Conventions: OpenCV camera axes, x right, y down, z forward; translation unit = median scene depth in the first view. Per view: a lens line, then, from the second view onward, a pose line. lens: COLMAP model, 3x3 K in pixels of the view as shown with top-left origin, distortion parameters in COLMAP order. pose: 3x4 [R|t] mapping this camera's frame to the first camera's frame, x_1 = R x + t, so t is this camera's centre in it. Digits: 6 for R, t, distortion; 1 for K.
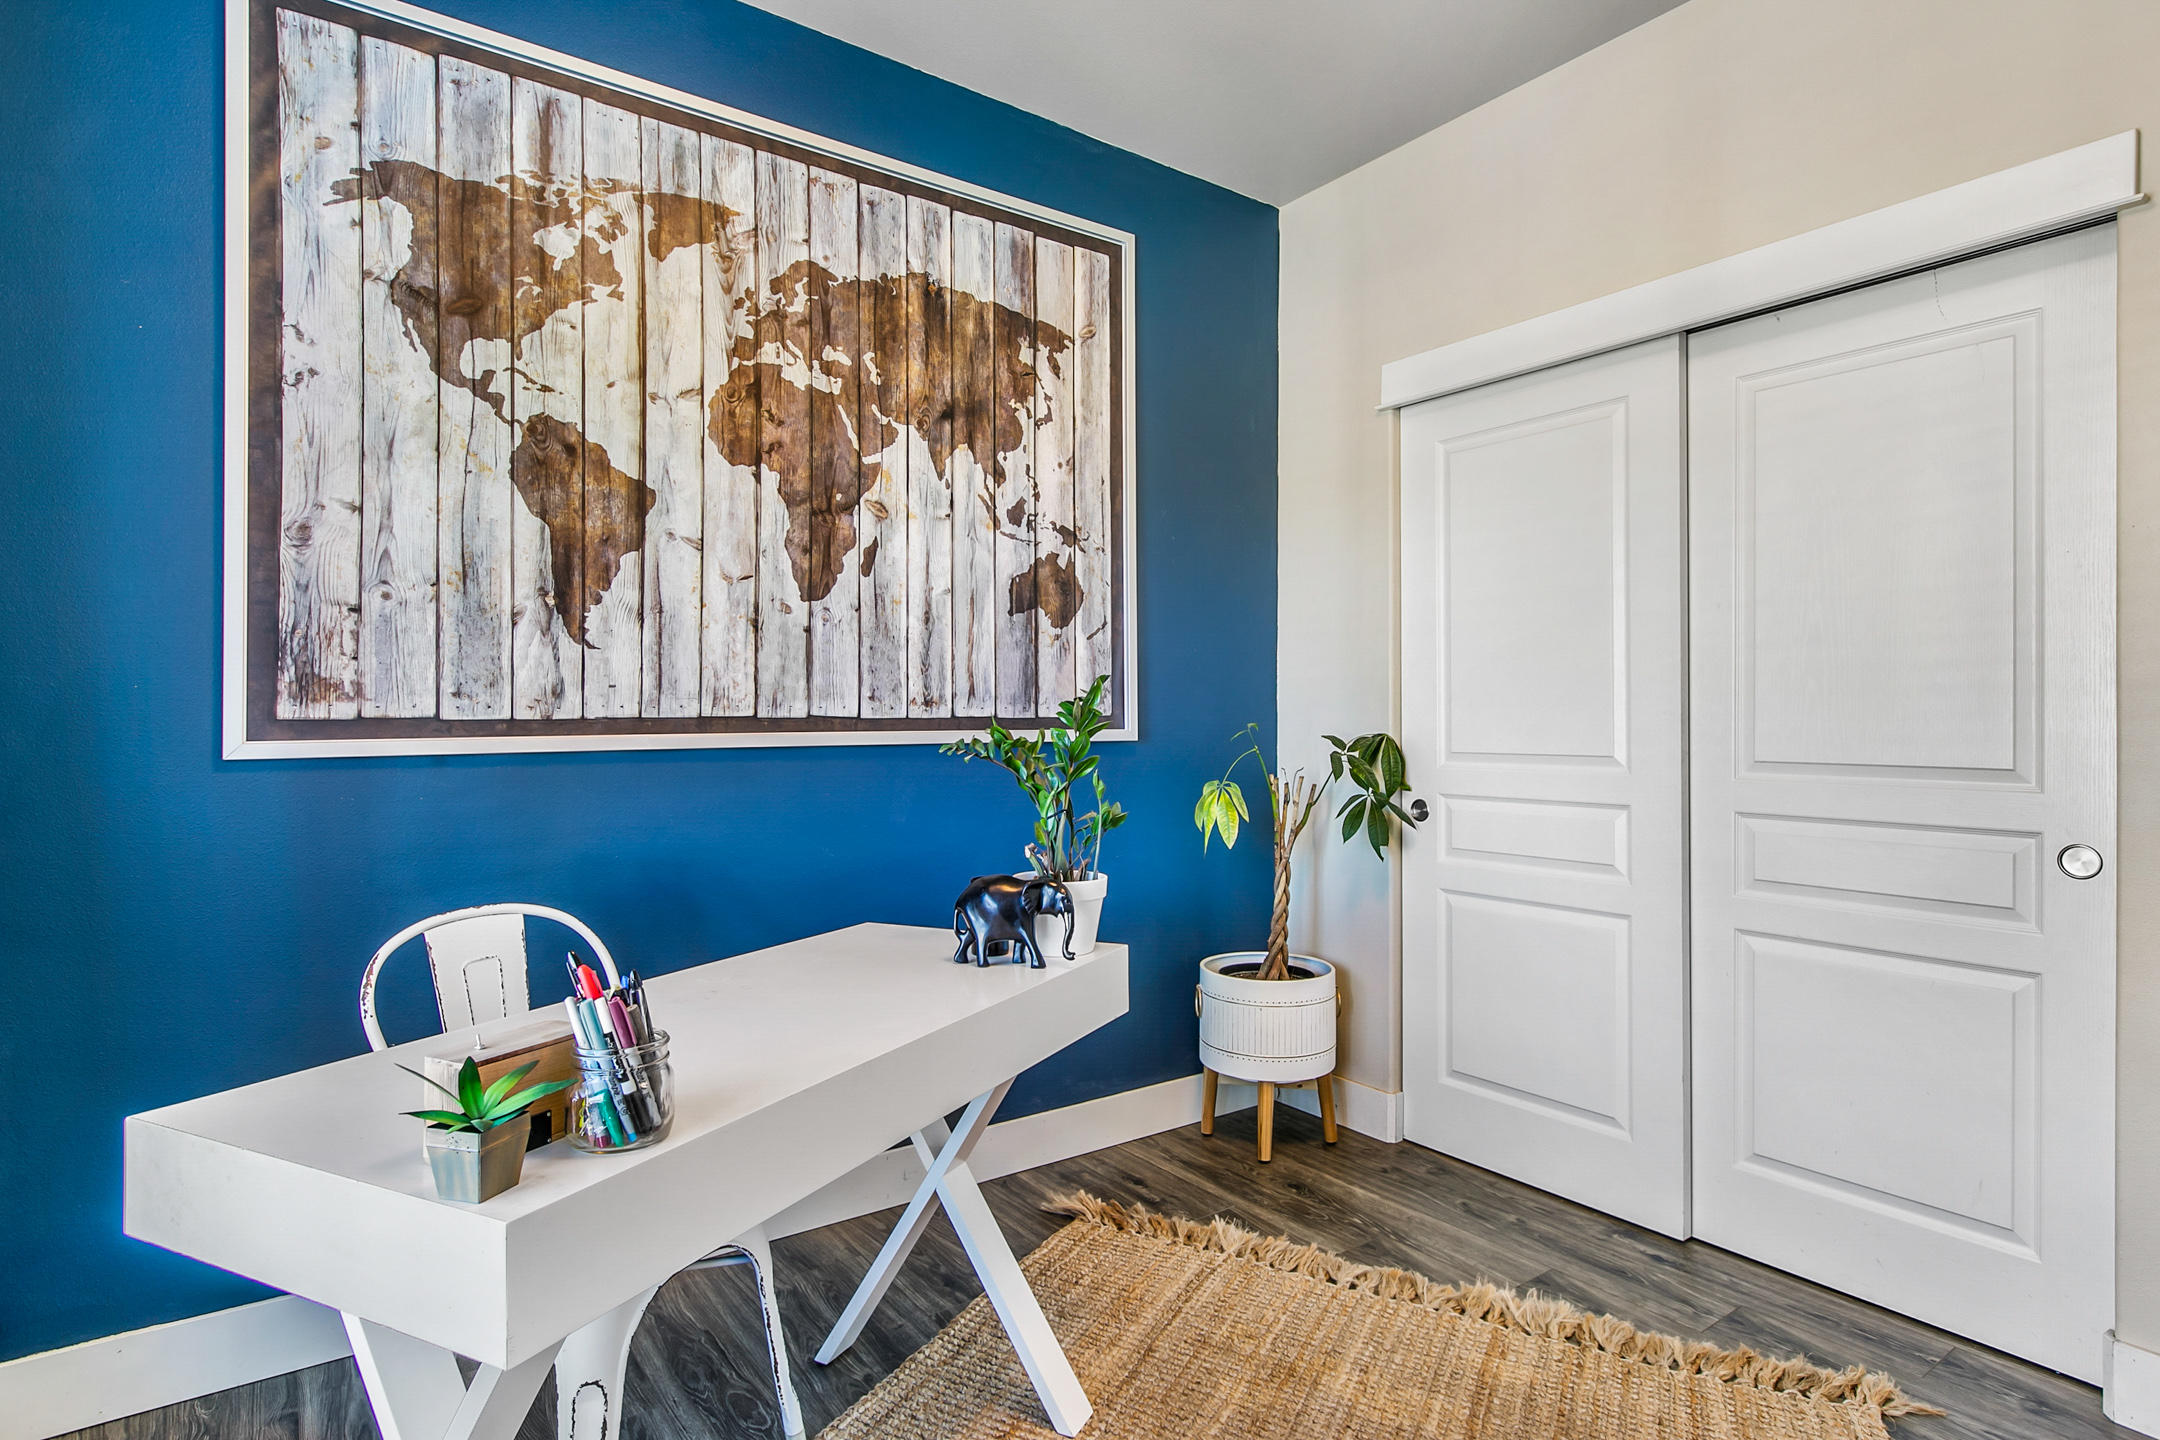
lens RADIAL K [[1149.4, 0, 1082.3], [0, 1149.4, 699.9], [0, 0, 1]] dist [0.002634, -0.000015]
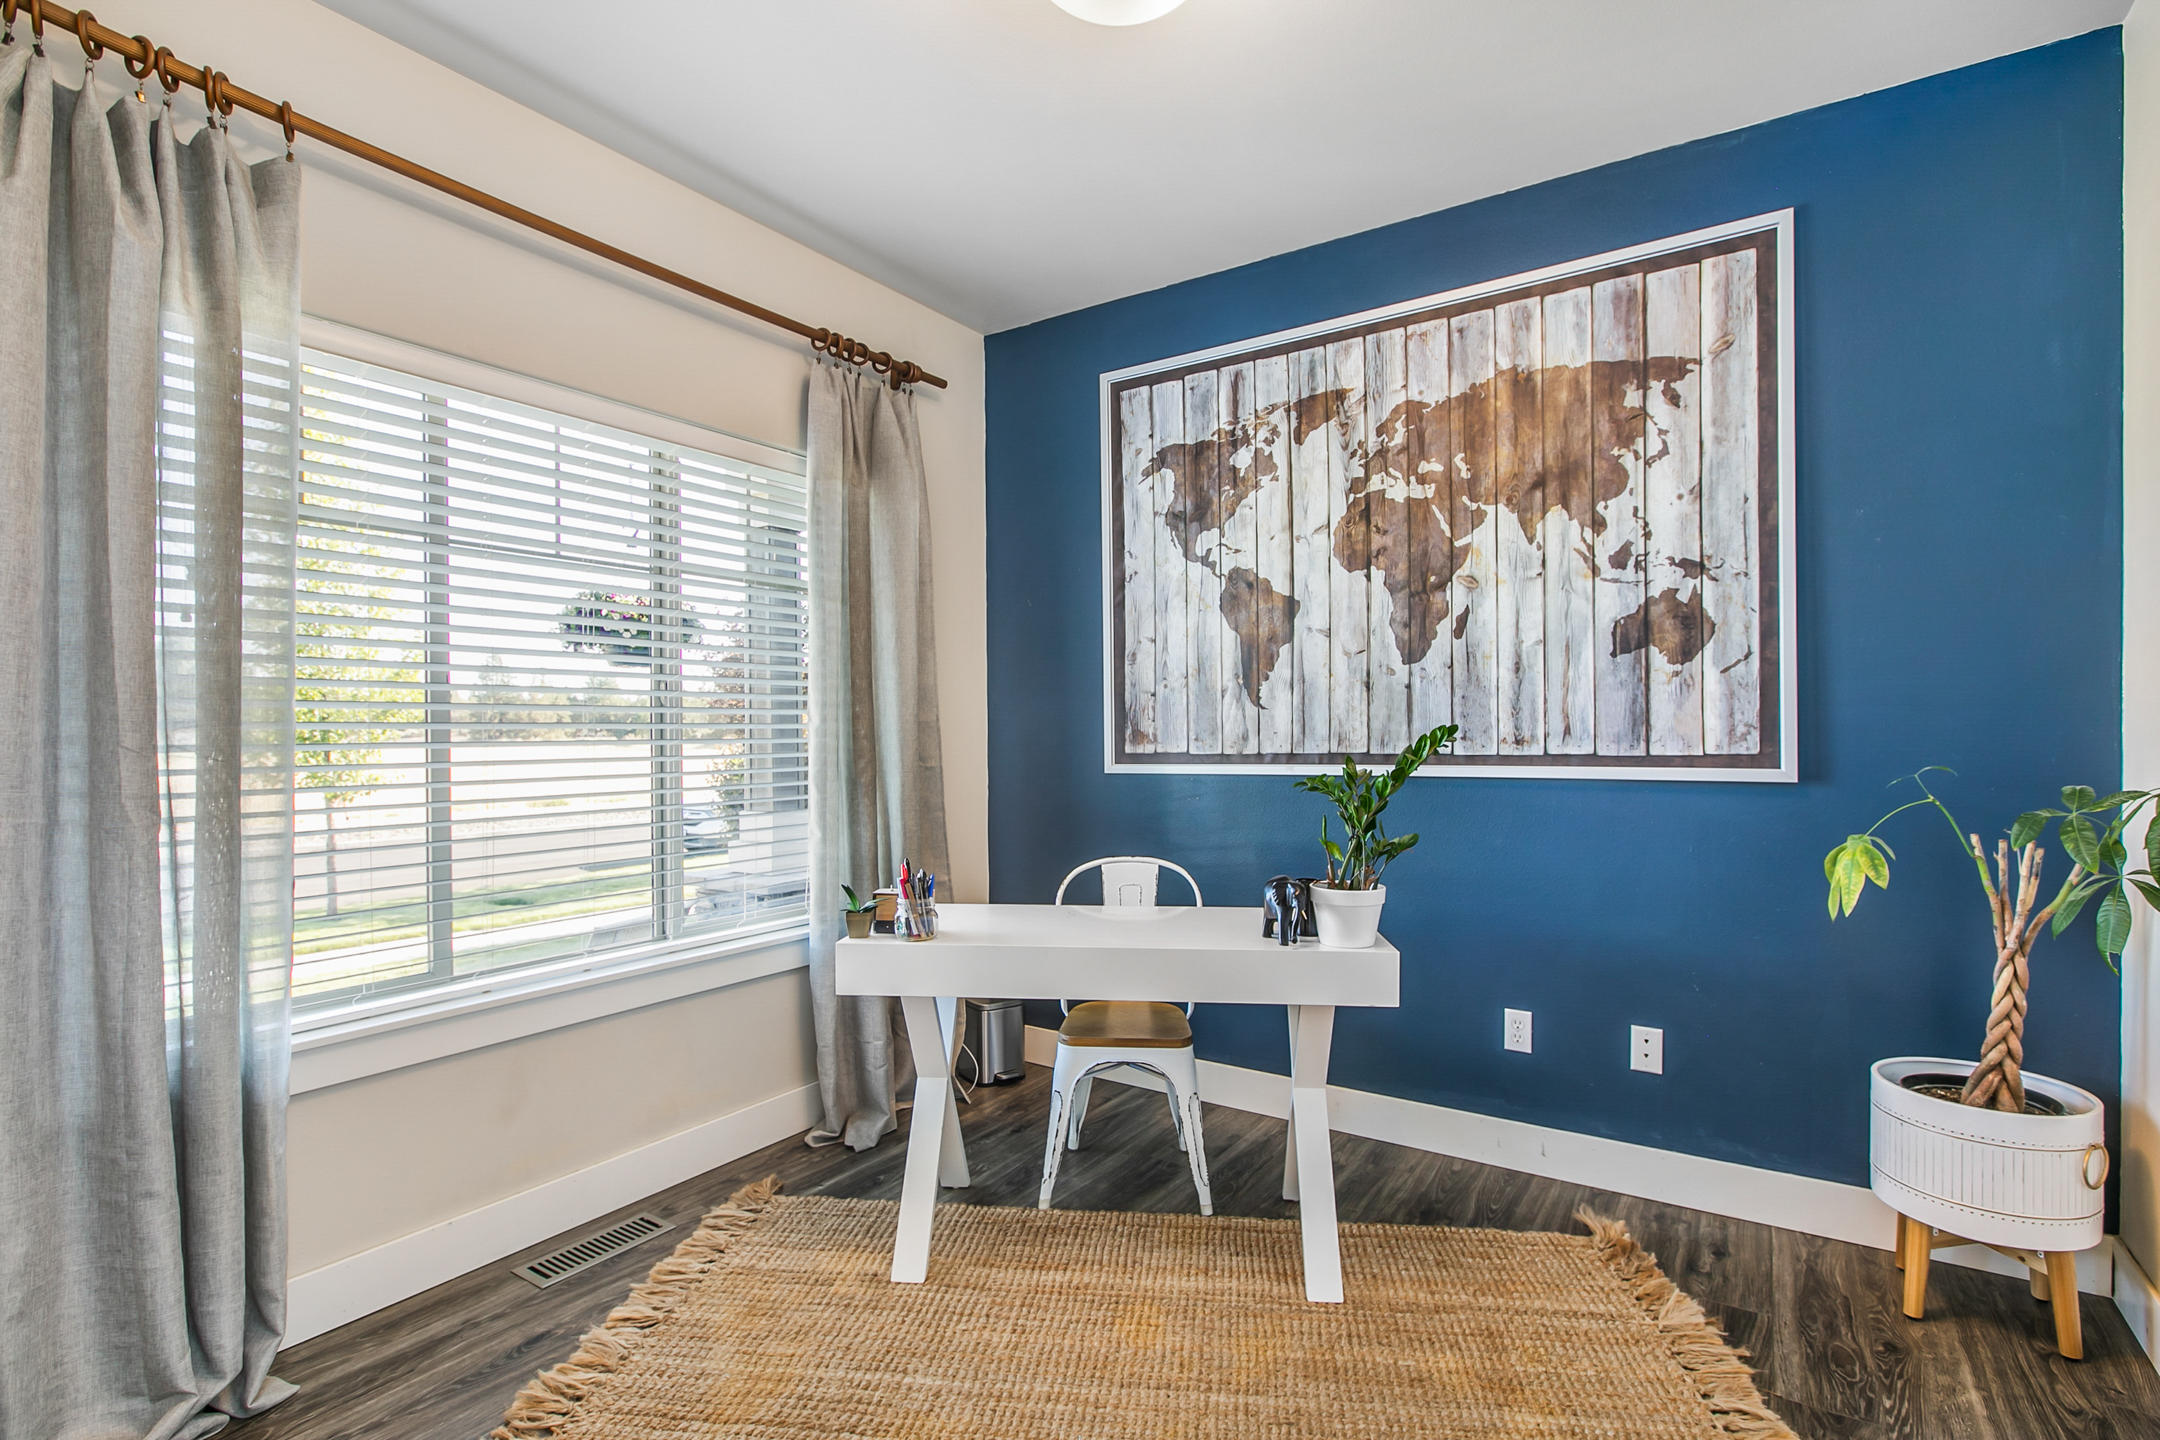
lens RADIAL K [[1028.3, 0, 1077.7], [0, 1028.3, 742.7], [0, 0, 1]] dist [-0.004213, 0.001366]
pose [[0.335252, -0.000229, -0.942129, 0.737741], [0.014853, 0.999877, 0.005042, -0.008941], [0.942011, -0.015684, 0.335214, 0.262942]]
